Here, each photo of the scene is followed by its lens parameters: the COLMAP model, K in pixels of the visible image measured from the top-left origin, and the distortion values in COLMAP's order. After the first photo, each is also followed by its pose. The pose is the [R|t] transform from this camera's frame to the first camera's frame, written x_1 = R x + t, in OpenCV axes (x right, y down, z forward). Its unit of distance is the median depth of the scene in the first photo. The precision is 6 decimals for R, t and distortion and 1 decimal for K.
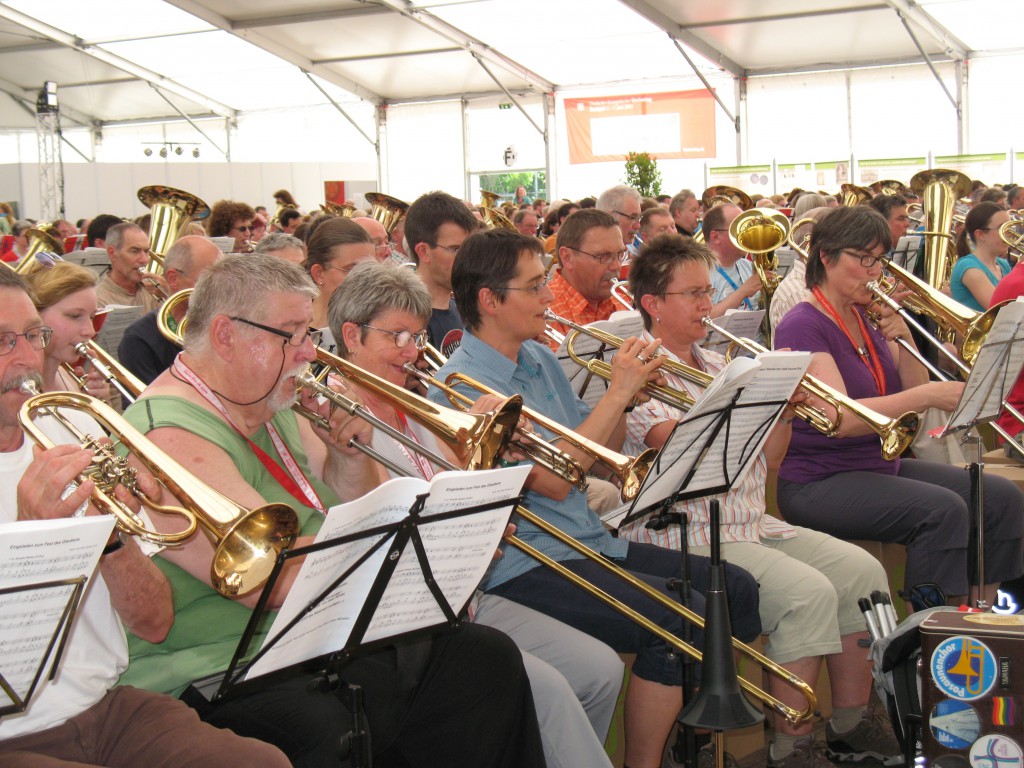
lens RADIAL K [[2031.3, 0, 512.0], [0, 2031.3, 384.0], [0, 0, 1]] dist [-0.007486, 0.276892]
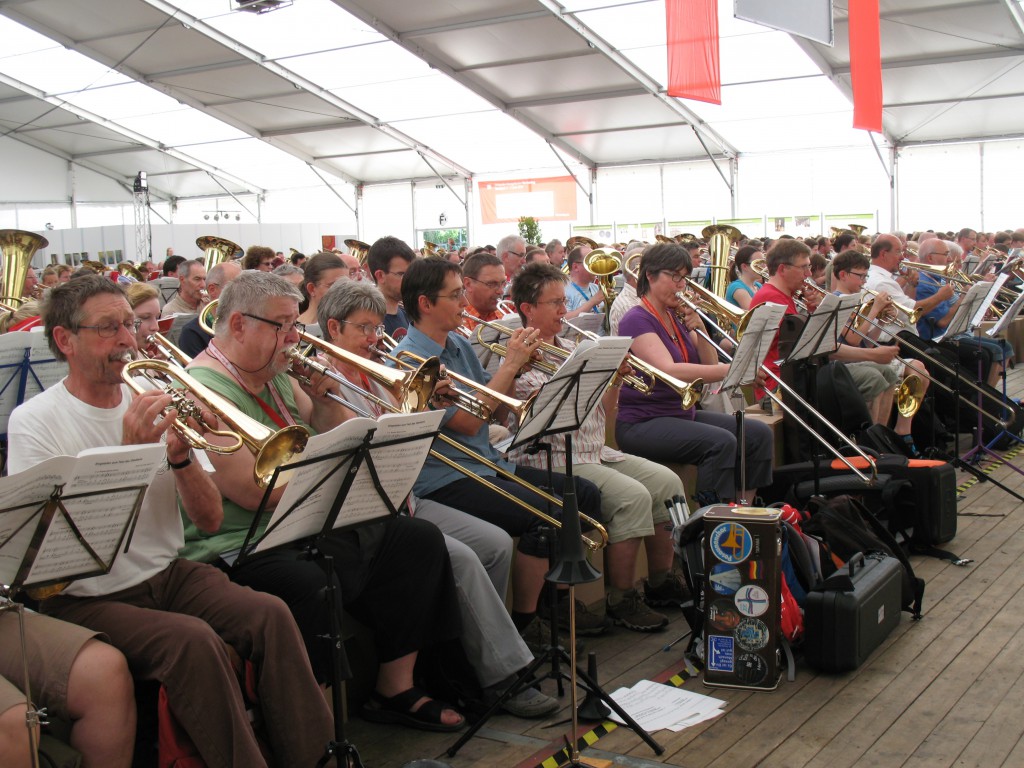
lens RADIAL K [[1324.5, 0, 512.0], [0, 1324.5, 384.0], [0, 0, 1]] dist [-0.154882, 0.305293]
pose [[0.998745, -0.005359, 0.049794, 0.003695], [0.004768, 0.999917, 0.011984, 0.003391], [-0.049854, -0.011732, 0.998688, 0.006739]]
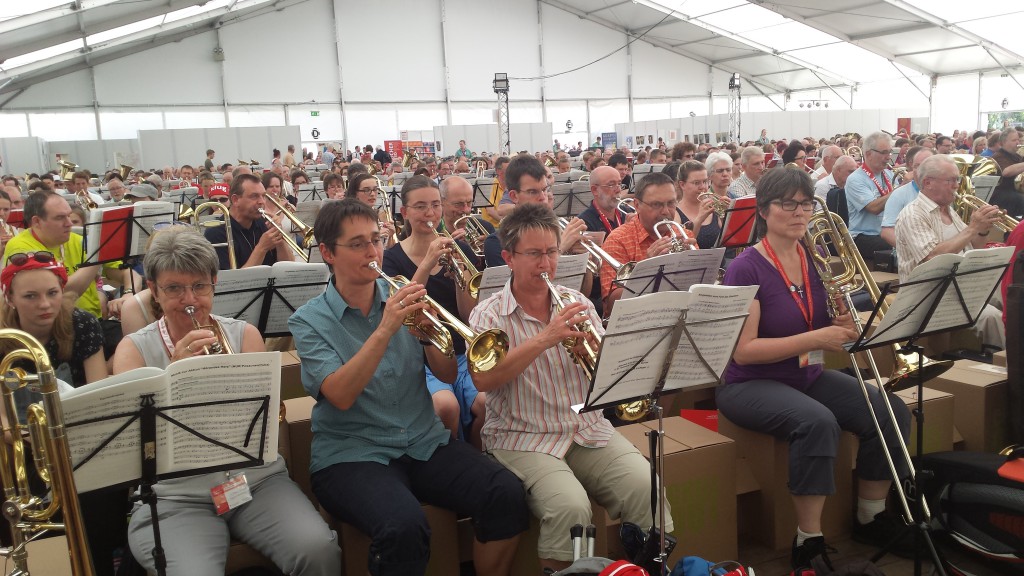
lens RADIAL K [[906.0, 0, 528.6], [0, 906.0, 312.3], [0, 0, 1]] dist [0.084706, -0.171900]
pose [[0.872290, 0.087299, -0.481133, 0.235616], [-0.033840, 0.992353, 0.118706, -0.048453], [0.487817, -0.087265, 0.868573, 0.320778]]
